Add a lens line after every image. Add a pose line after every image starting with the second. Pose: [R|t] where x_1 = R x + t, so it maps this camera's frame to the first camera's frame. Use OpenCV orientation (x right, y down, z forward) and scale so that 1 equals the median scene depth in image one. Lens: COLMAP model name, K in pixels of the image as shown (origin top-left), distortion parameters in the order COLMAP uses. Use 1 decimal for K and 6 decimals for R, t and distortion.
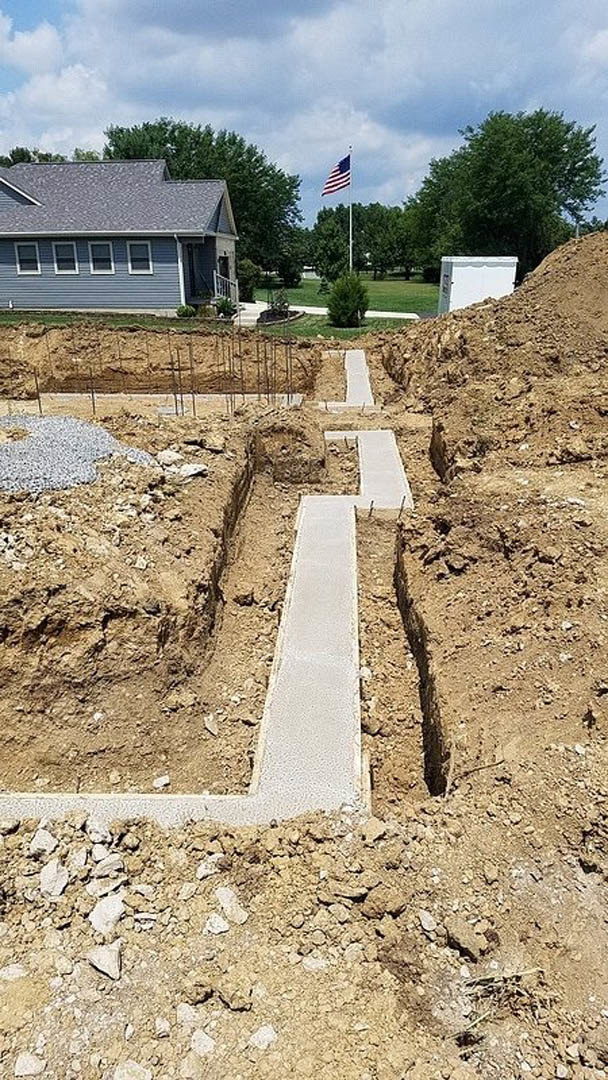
lens RADIAL K [[851.5, 0, 303.1], [0, 851.5, 579.7], [0, 0, 1]] dist [0.310259, -0.652430]
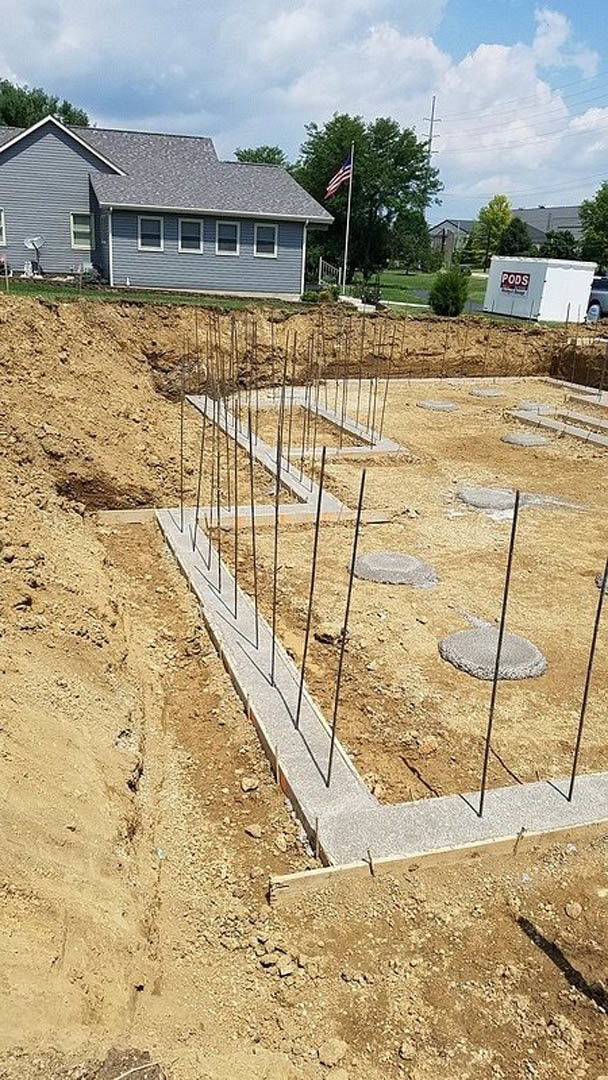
lens RADIAL K [[851.5, 0, 303.1], [0, 851.5, 579.7], [0, 0, 1]] dist [0.310259, -0.652430]
pose [[0.917804, -0.081799, 0.388517, -0.605677], [0.074914, 0.996648, 0.032866, -0.012170], [-0.389903, -0.001059, 0.920855, 0.066946]]
